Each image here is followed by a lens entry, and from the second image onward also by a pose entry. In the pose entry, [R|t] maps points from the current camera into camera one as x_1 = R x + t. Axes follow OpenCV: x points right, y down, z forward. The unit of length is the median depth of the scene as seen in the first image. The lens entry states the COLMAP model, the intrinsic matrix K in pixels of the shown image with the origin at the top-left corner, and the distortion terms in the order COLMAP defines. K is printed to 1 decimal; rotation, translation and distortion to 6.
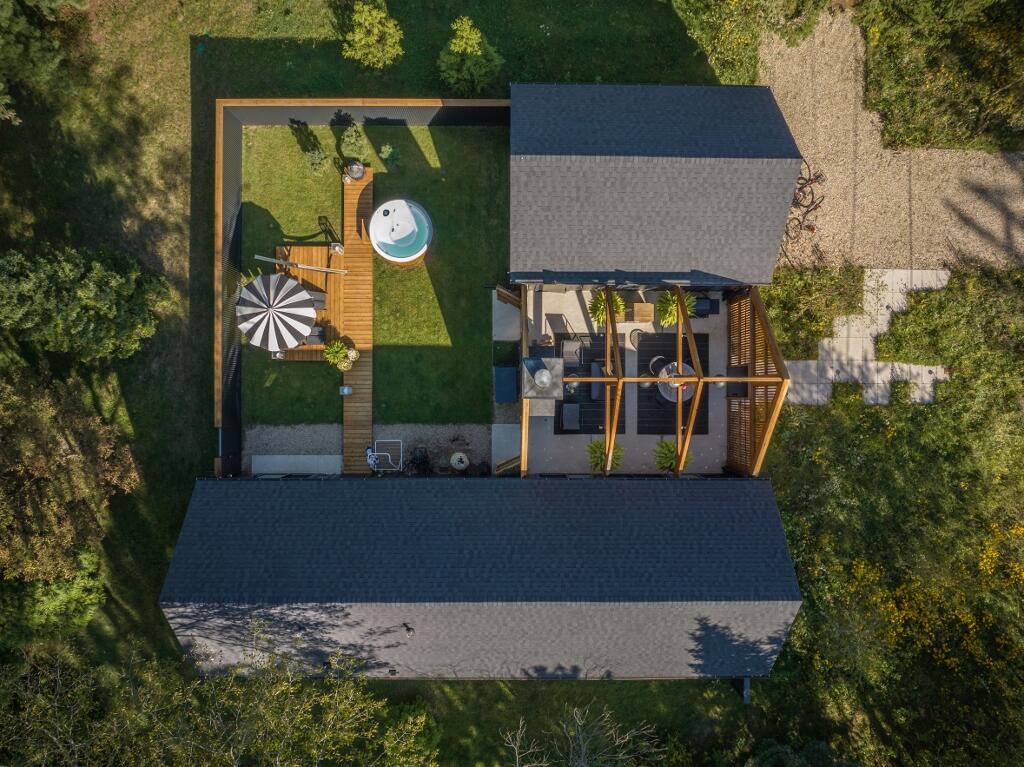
lens RADIAL K [[736.3, 0, 535.1], [0, 736.3, 386.1], [0, 0, 1]] dist [-0.032027, -0.001447]
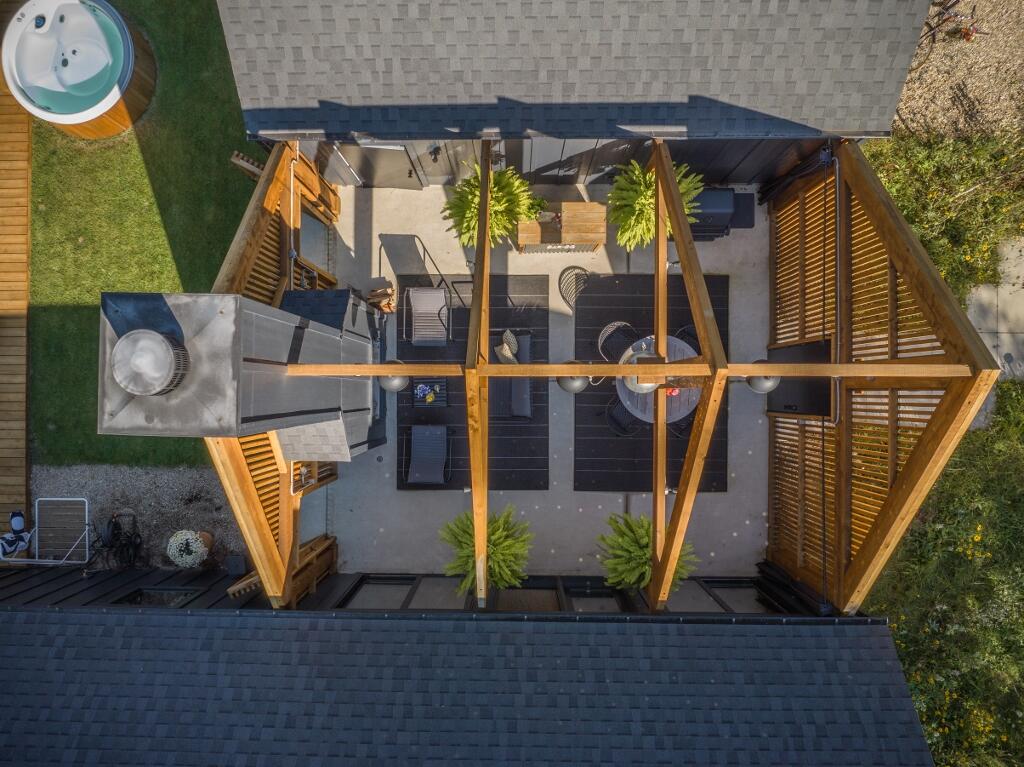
lens RADIAL K [[736.3, 0, 508.2], [0, 736.3, 386.8], [0, 0, 1]] dist [-0.032027, -0.001447]
pose [[0.999323, 0.001872, -0.036746, 0.116089], [-0.001809, 0.999997, 0.001732, -0.001462], [0.036749, -0.001665, 0.999323, 0.540552]]
